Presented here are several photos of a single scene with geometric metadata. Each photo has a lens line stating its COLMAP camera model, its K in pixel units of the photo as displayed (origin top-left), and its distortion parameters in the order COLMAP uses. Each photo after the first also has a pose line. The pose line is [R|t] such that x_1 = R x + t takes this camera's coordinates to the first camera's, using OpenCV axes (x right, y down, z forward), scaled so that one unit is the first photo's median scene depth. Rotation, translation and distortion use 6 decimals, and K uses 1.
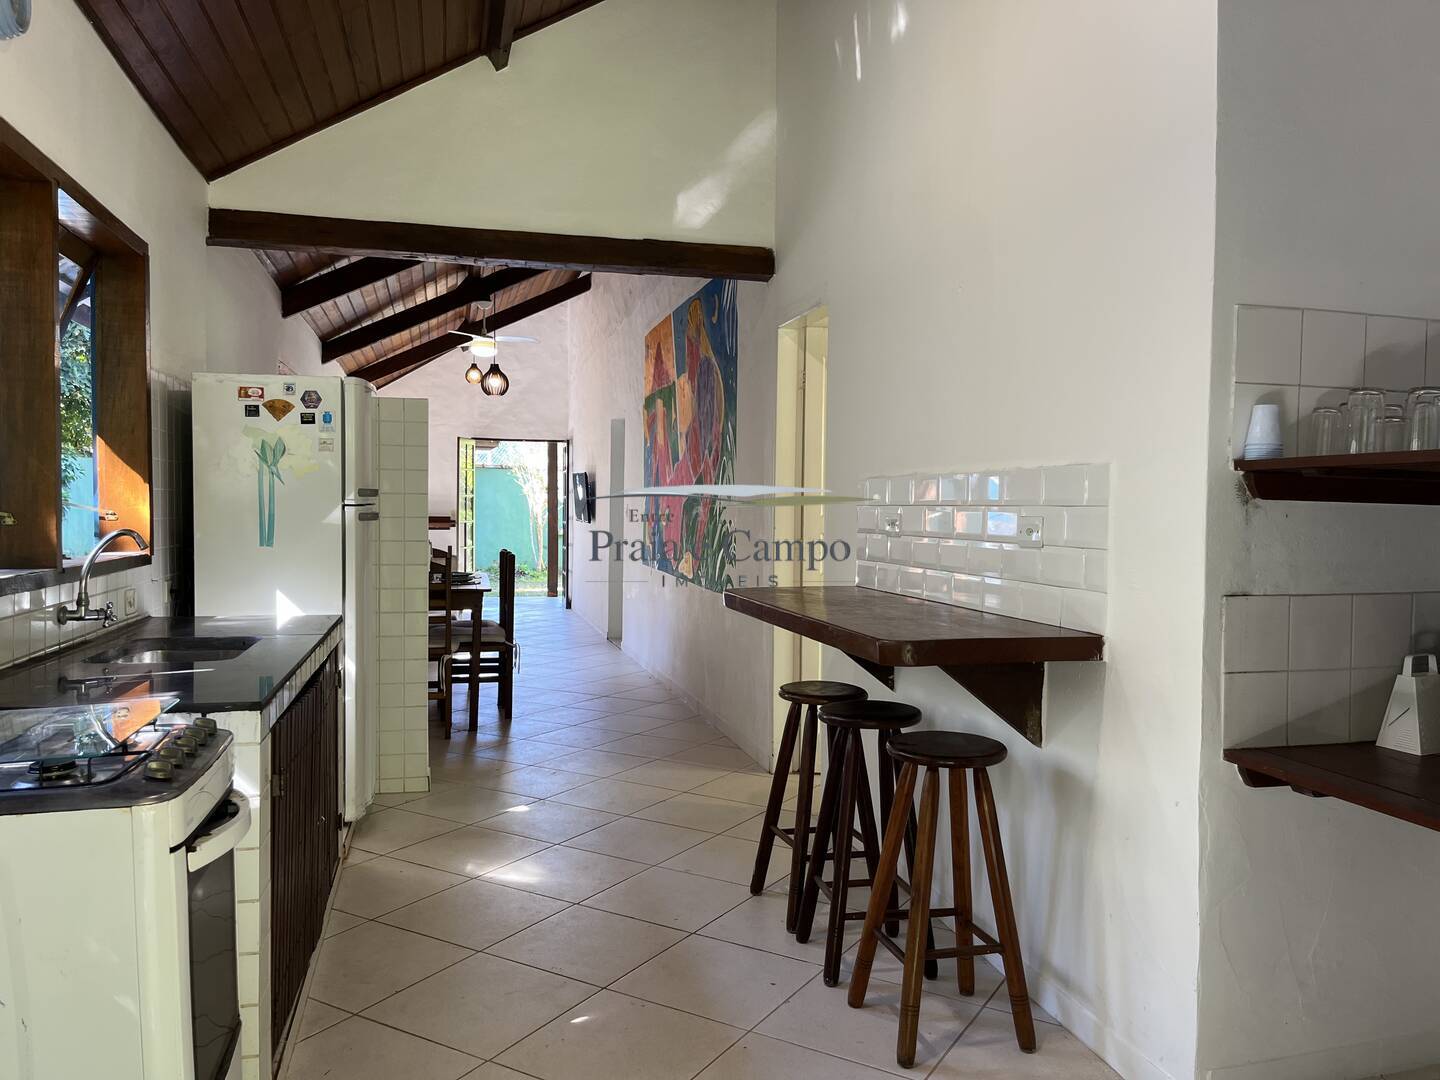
lens RADIAL K [[1092.3, 0, 729.3], [0, 1092.3, 543.1], [0, 0, 1]] dist [0.059319, -0.084129]
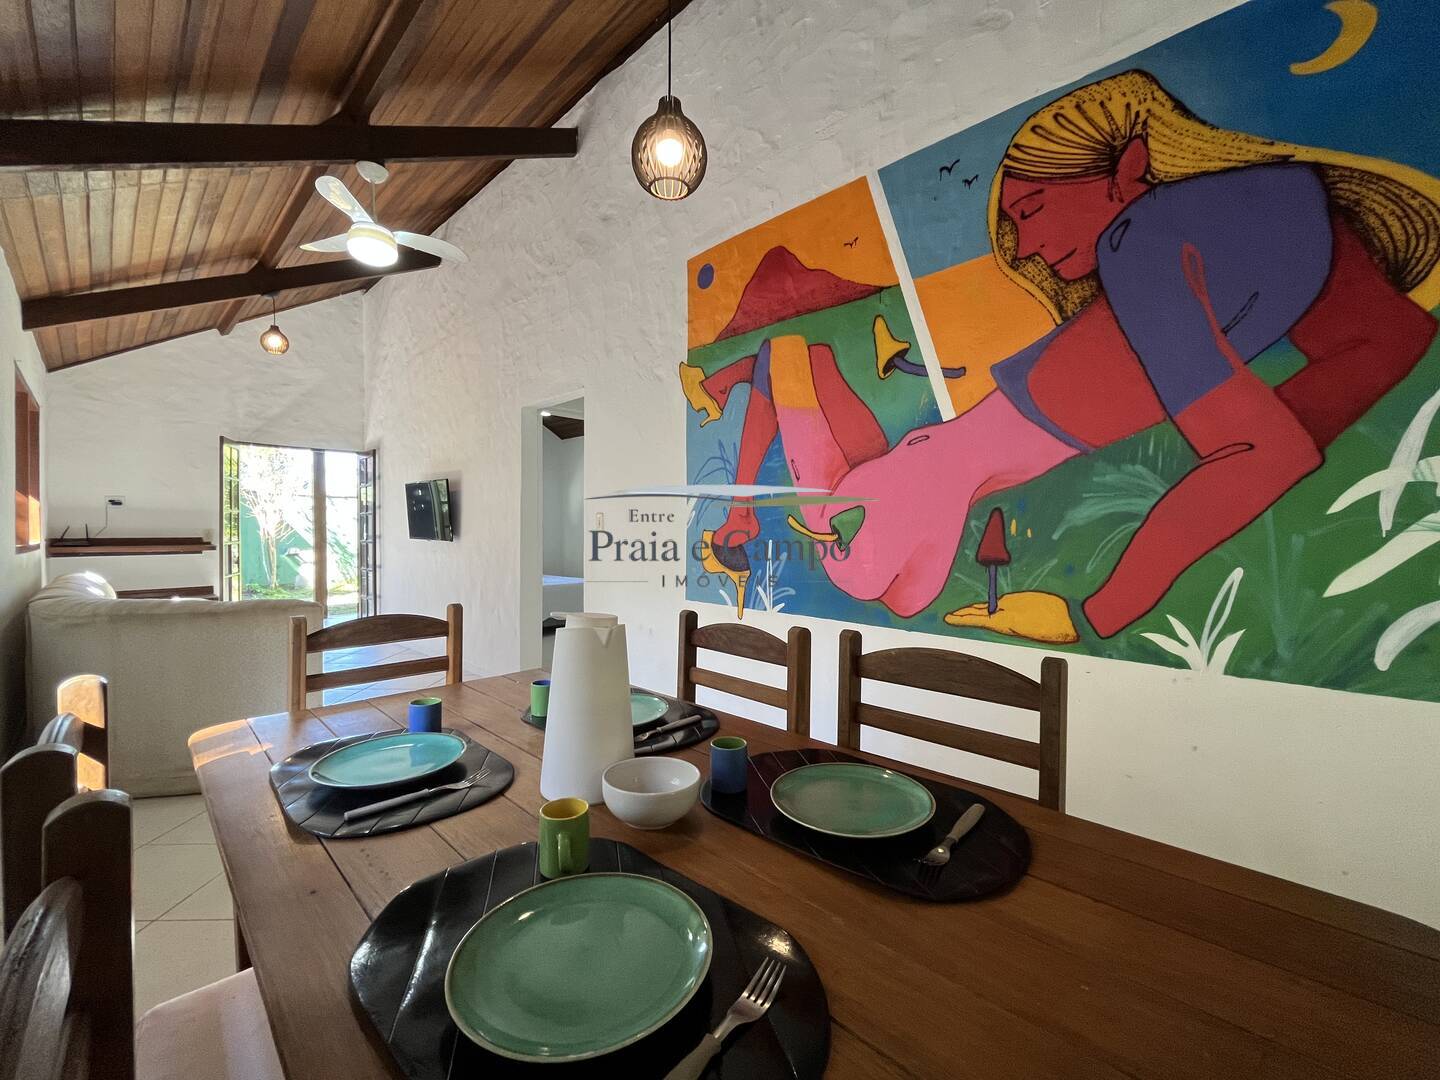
lens RADIAL K [[586.7, 0, 716.1], [0, 586.7, 539.9], [0, 0, 1]] dist [-0.004501, 0.000699]
pose [[0.851979, -0.017003, 0.523299, -0.158584], [0.025264, 0.999643, -0.008652, -0.008858], [-0.522965, 0.020592, 0.852105, 0.437244]]
